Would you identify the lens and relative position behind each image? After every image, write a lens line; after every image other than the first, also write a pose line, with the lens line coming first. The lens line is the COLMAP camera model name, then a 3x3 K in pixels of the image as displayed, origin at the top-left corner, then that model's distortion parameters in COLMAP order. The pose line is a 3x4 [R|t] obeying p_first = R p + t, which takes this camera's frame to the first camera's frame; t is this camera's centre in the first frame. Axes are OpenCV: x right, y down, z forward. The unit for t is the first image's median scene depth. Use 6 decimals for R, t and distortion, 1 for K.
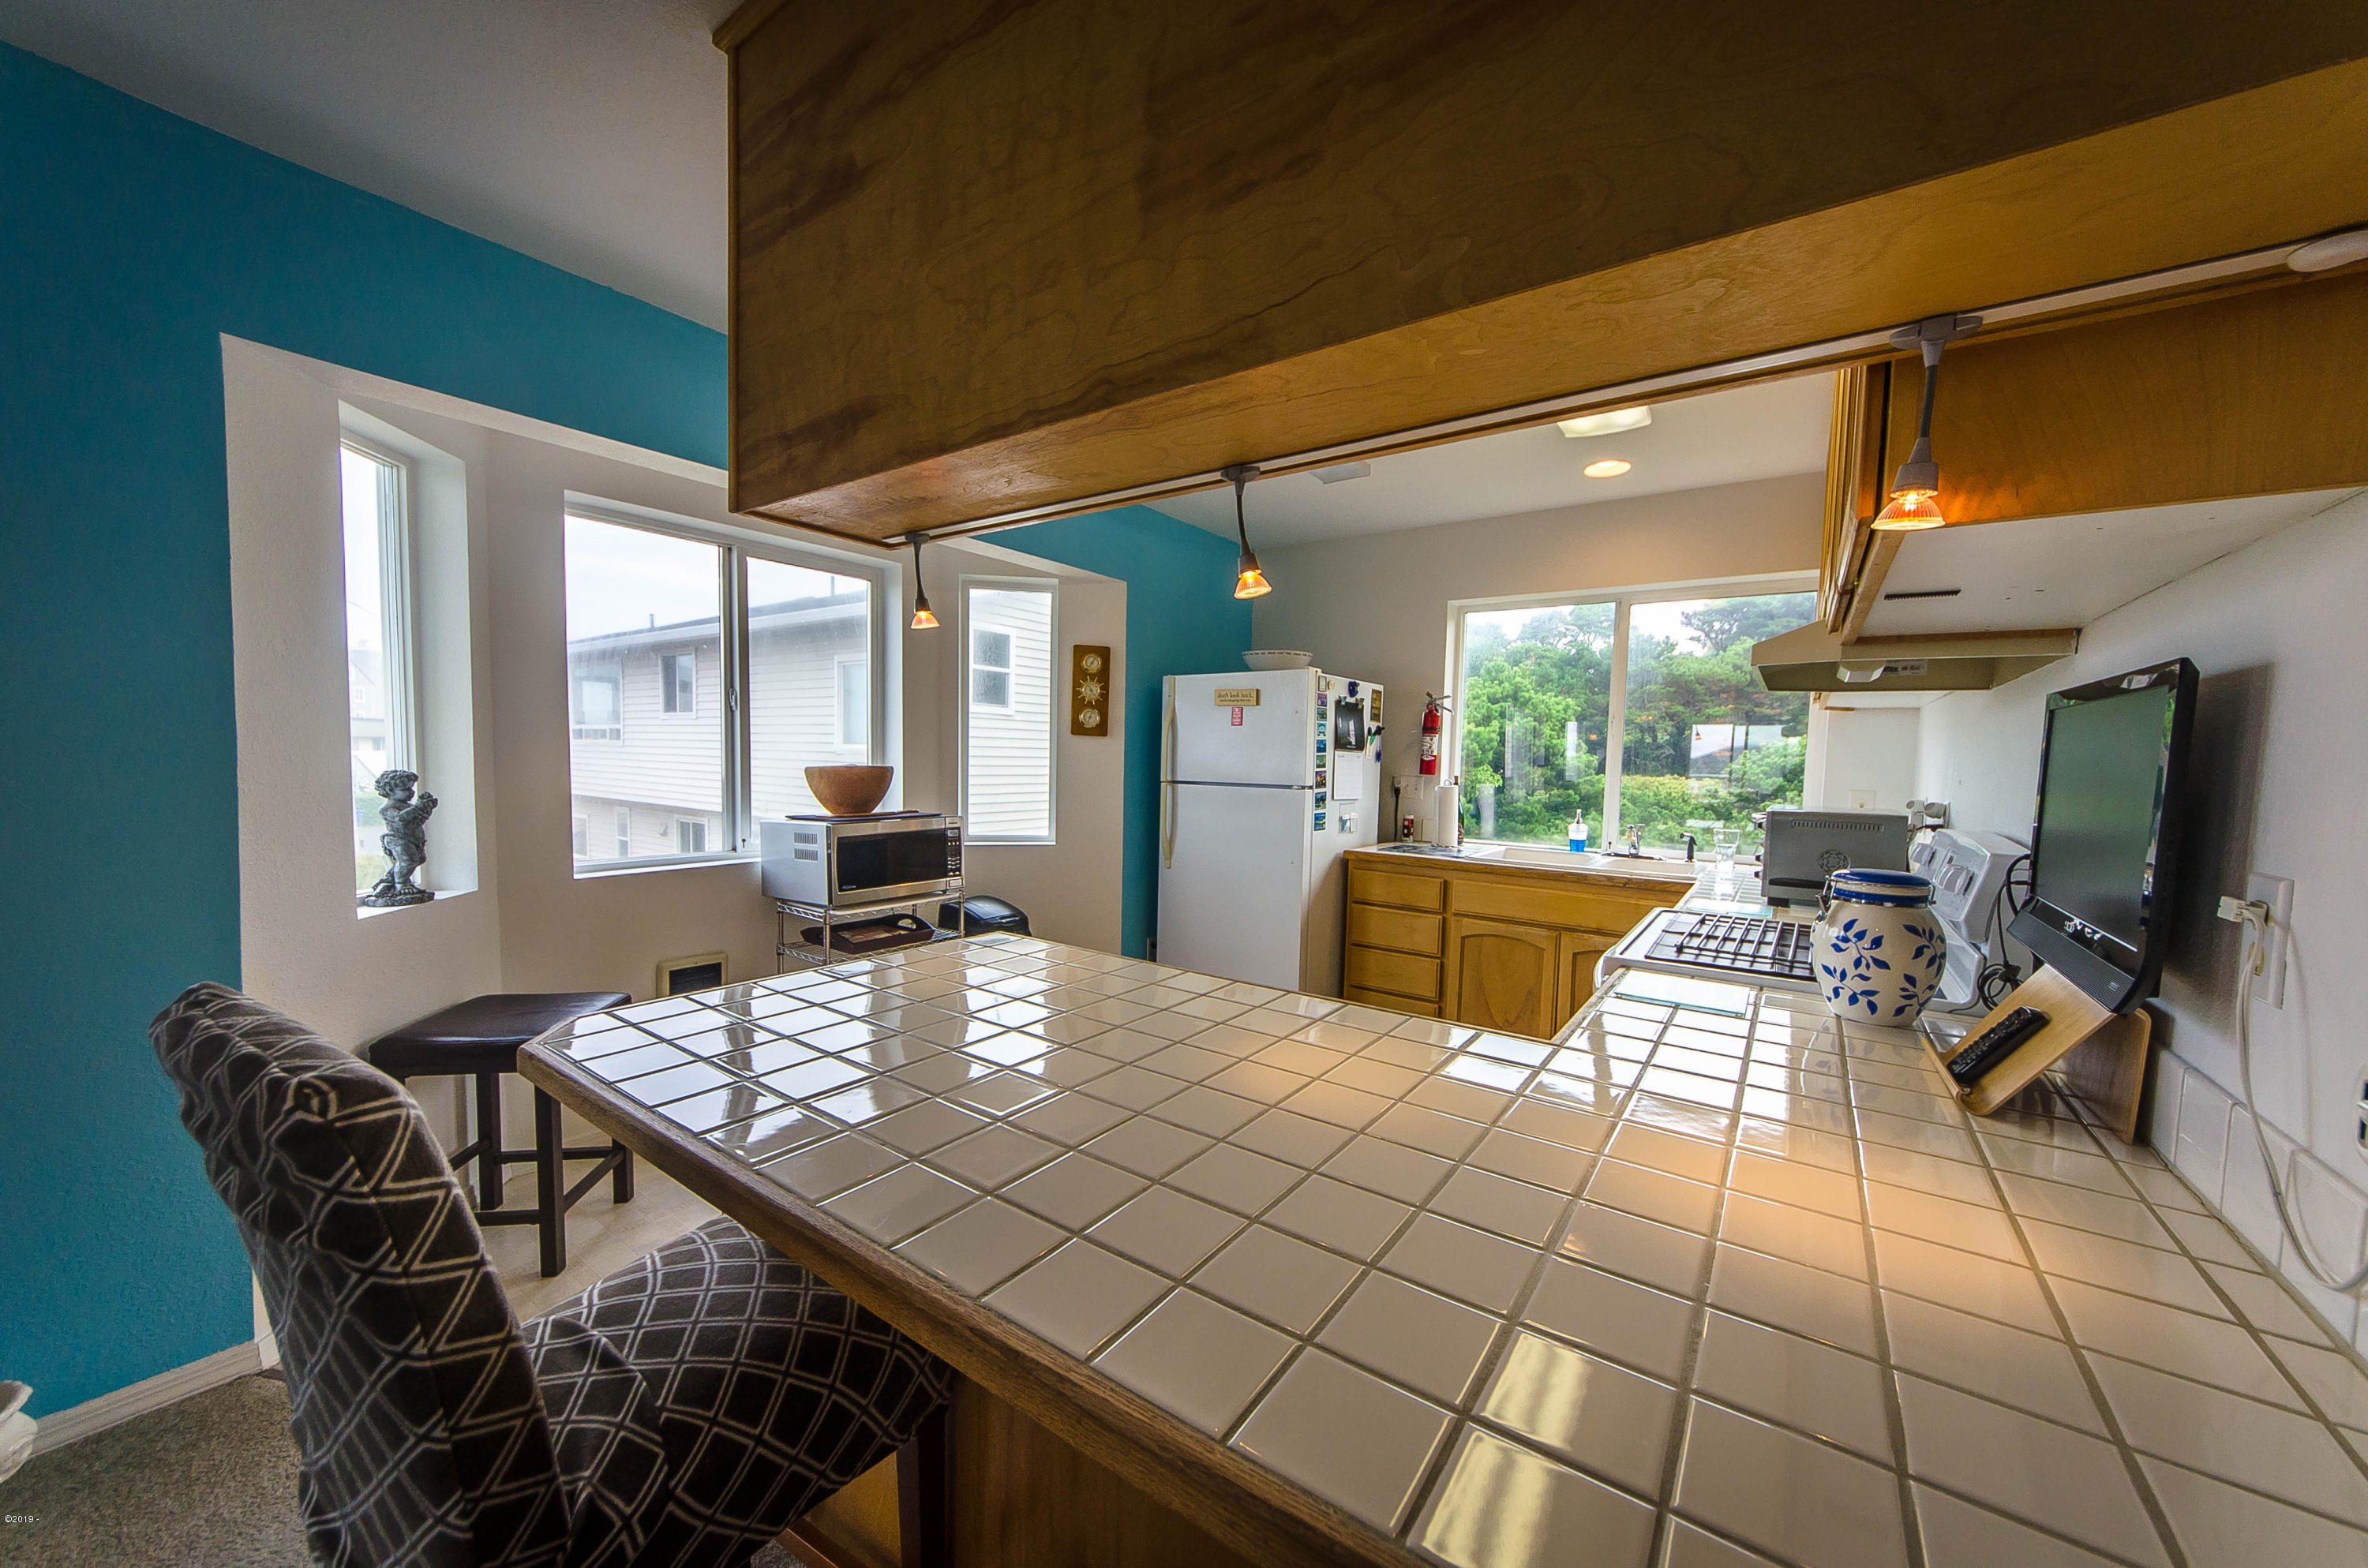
lens RADIAL K [[848.7, 0, 1191.6], [0, 848.7, 804.1], [0, 0, 1]] dist [-0.000232, -0.000022]
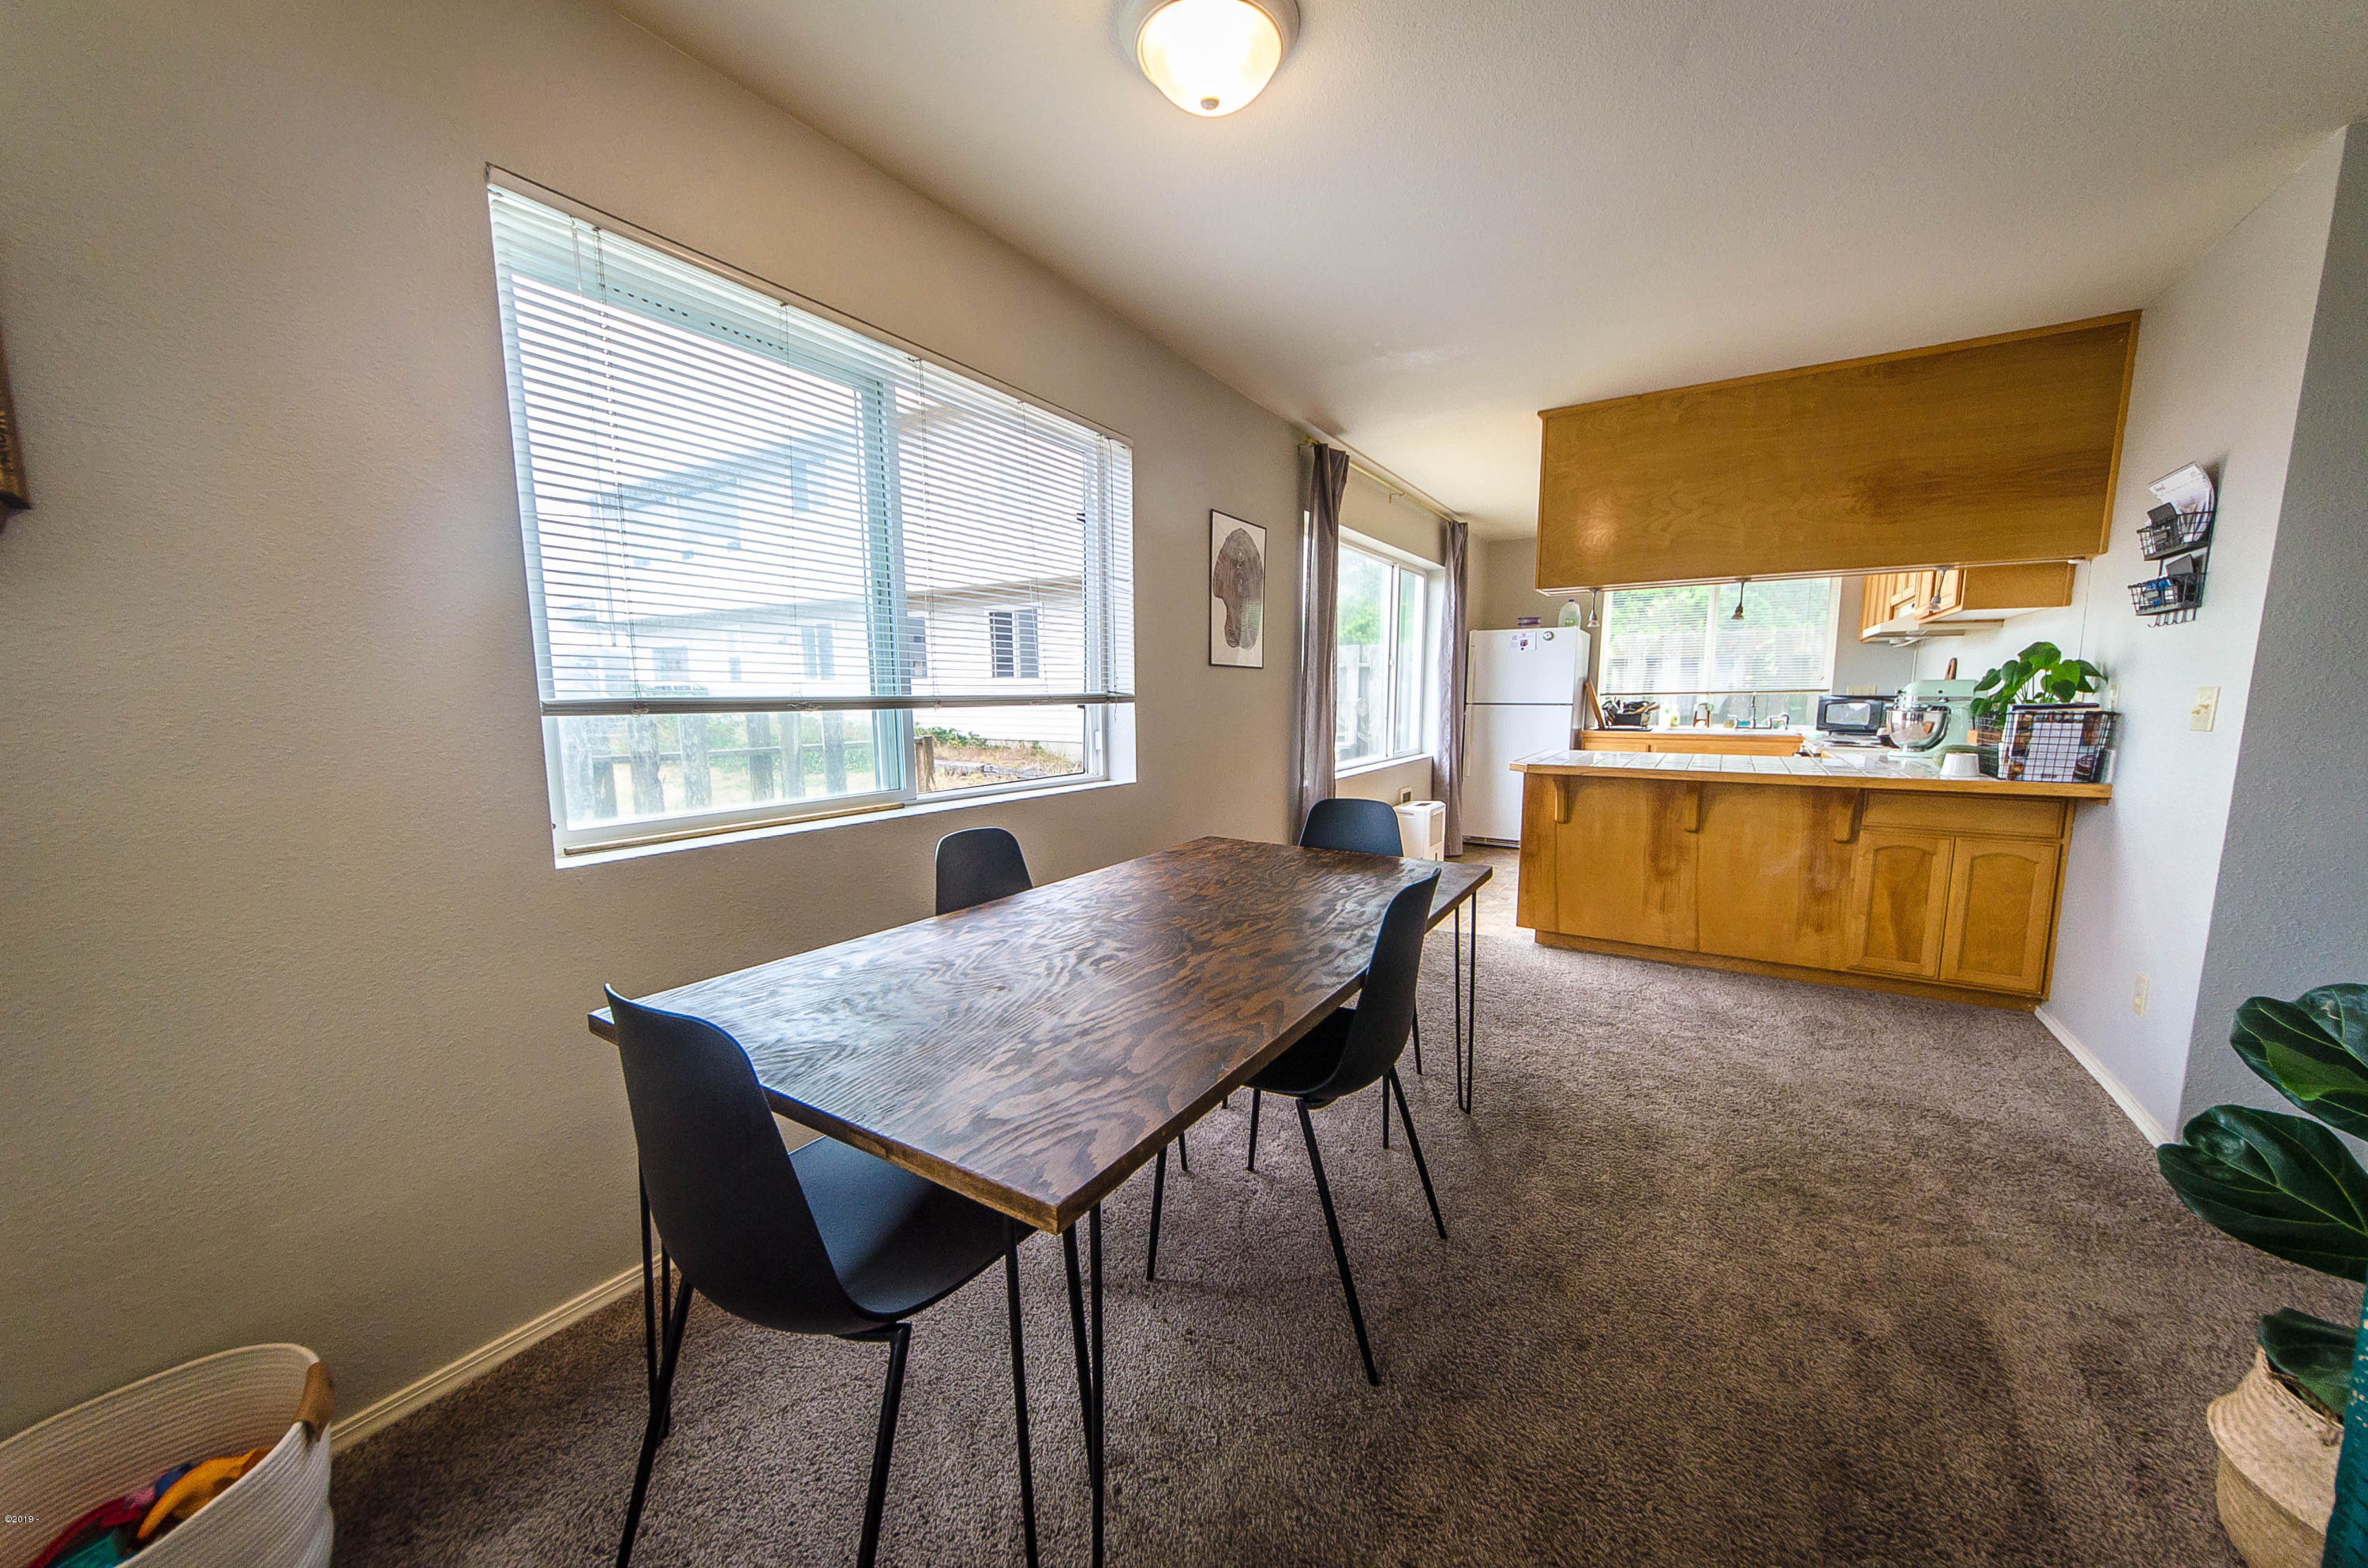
lens RADIAL K [[848.7, 0, 1191.6], [0, 848.7, 804.1], [0, 0, 1]] dist [-0.000232, -0.000022]
pose [[0.997735, -0.040080, 0.054029, -1.011083], [0.035686, 0.996158, 0.079970, 0.048076], [-0.057027, -0.077860, 0.995332, -0.946721]]
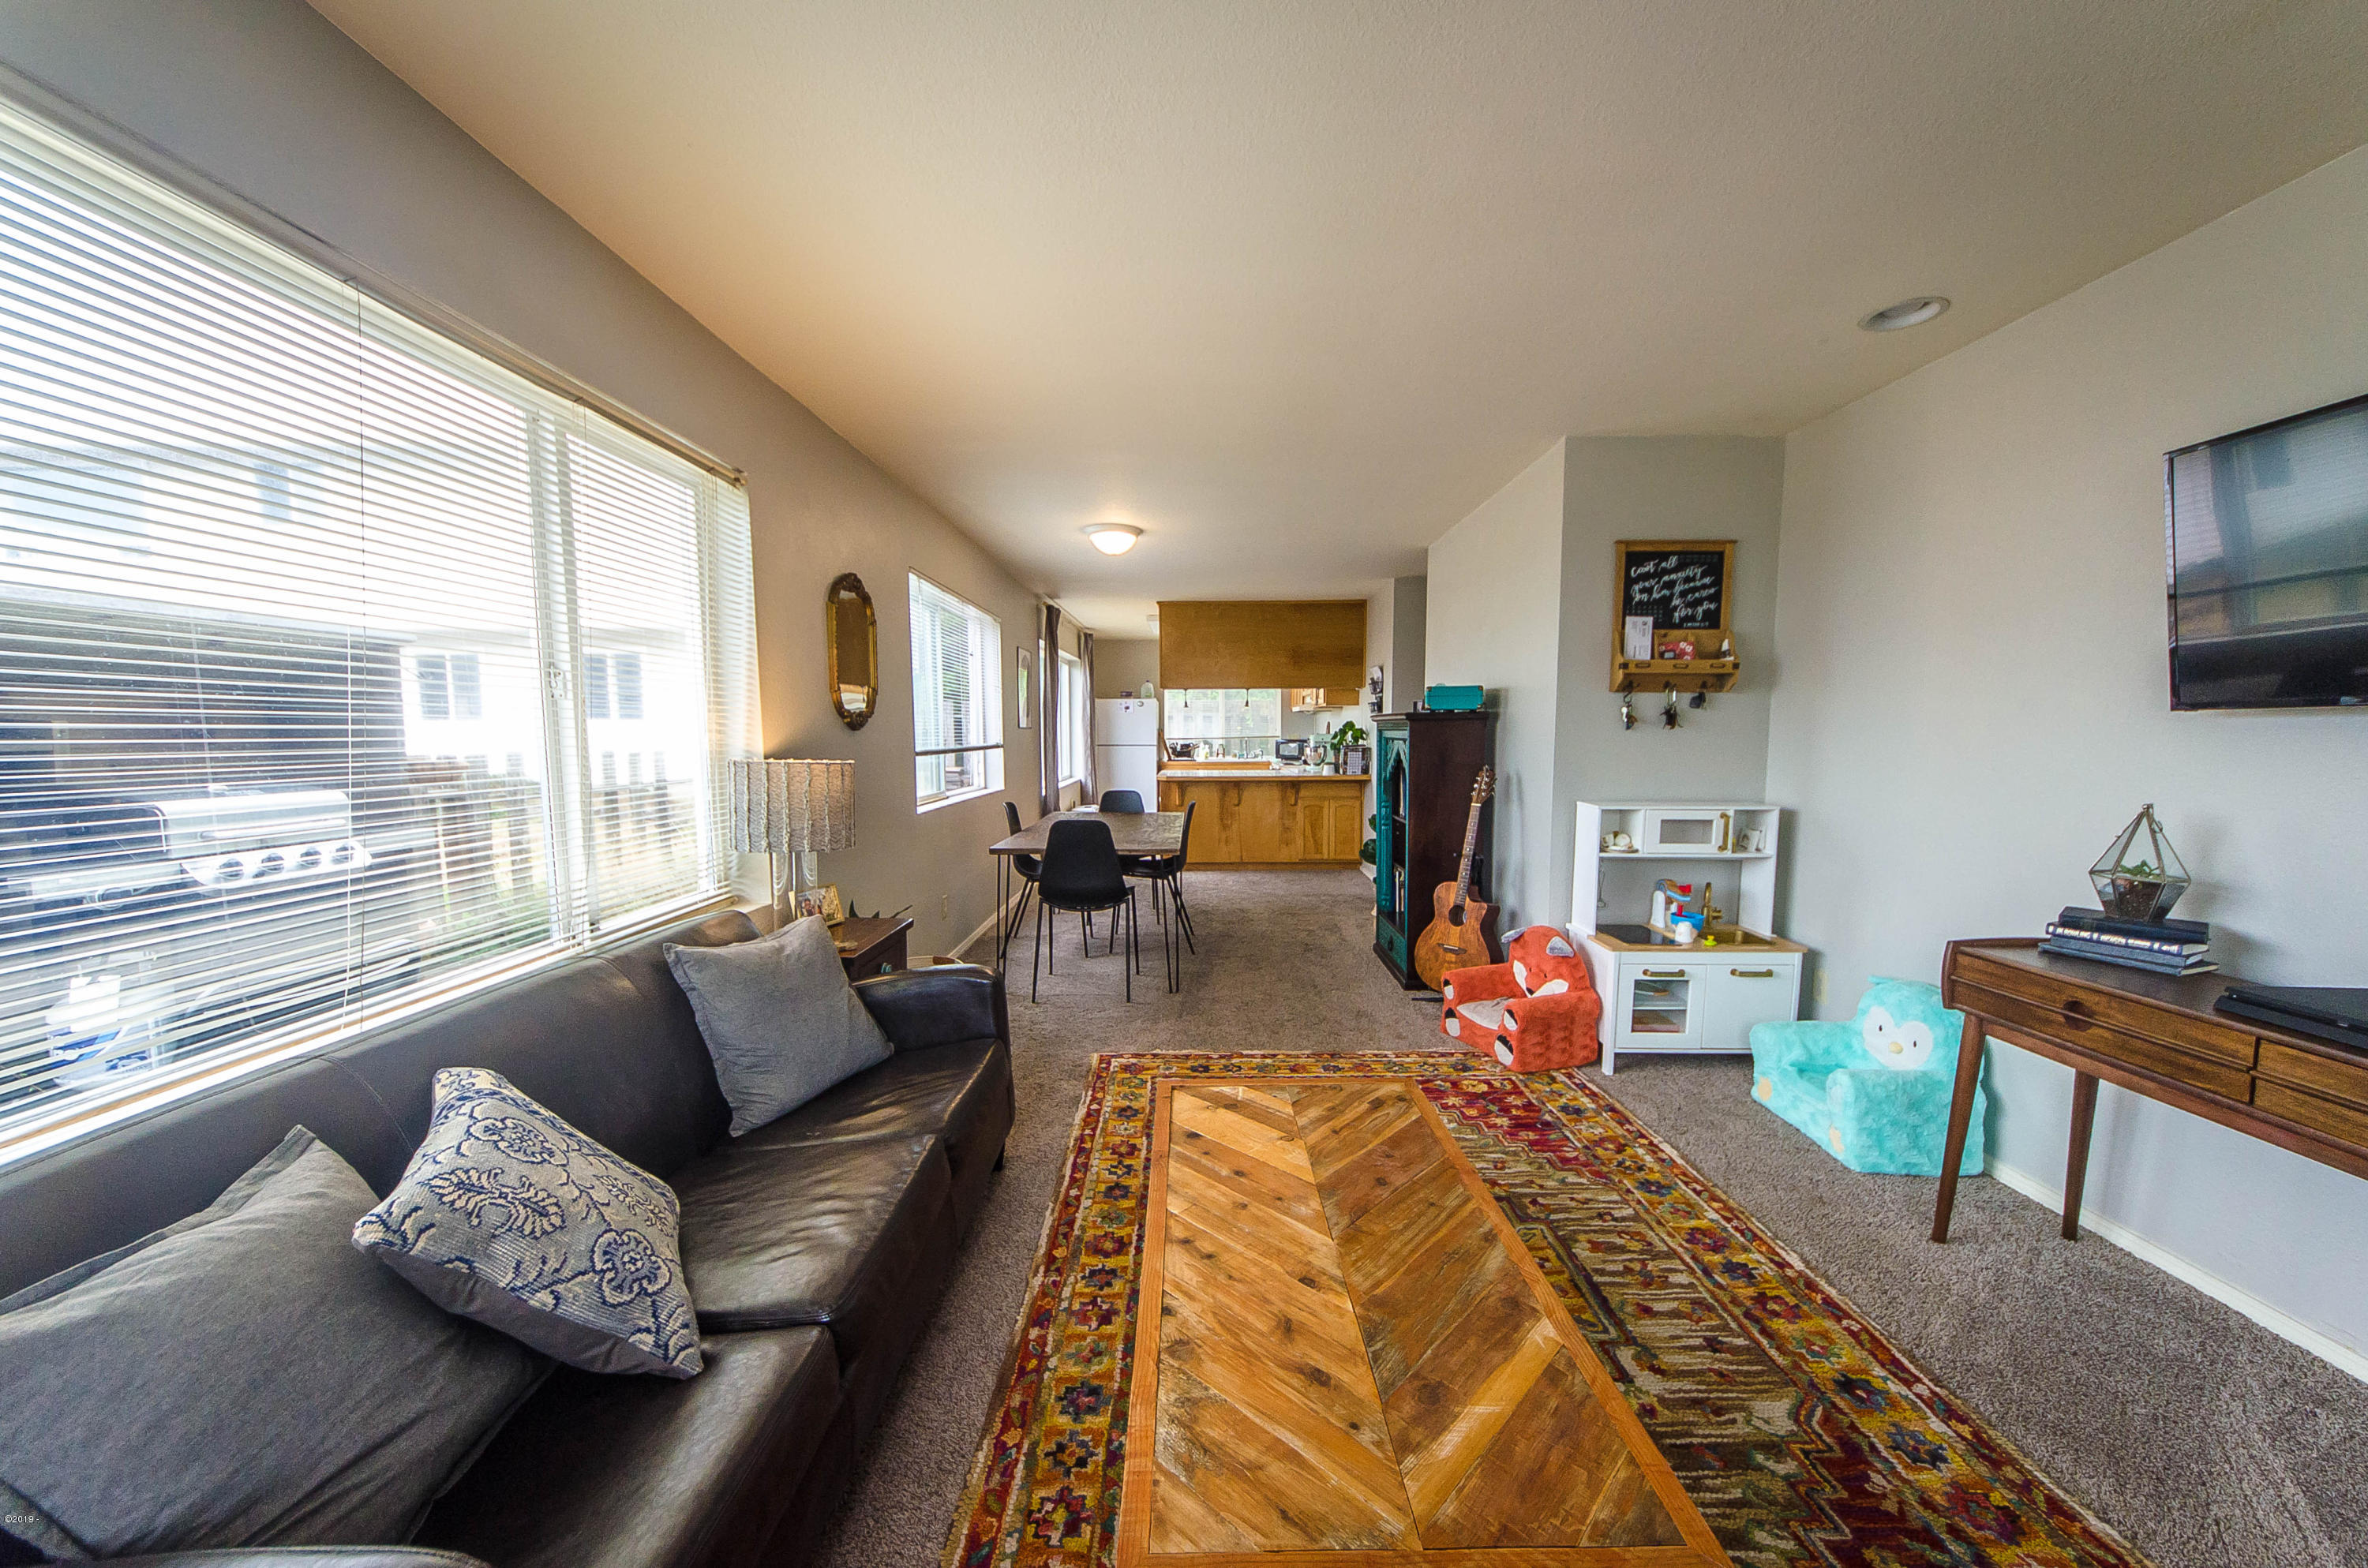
lens RADIAL K [[848.7, 0, 1191.6], [0, 848.7, 804.1], [0, 0, 1]] dist [-0.000232, -0.000022]
pose [[0.821165, -0.081168, 0.564890, -1.942681], [0.056939, 0.996548, 0.060421, 0.041341], [-0.567844, -0.017451, 0.822951, -1.986432]]
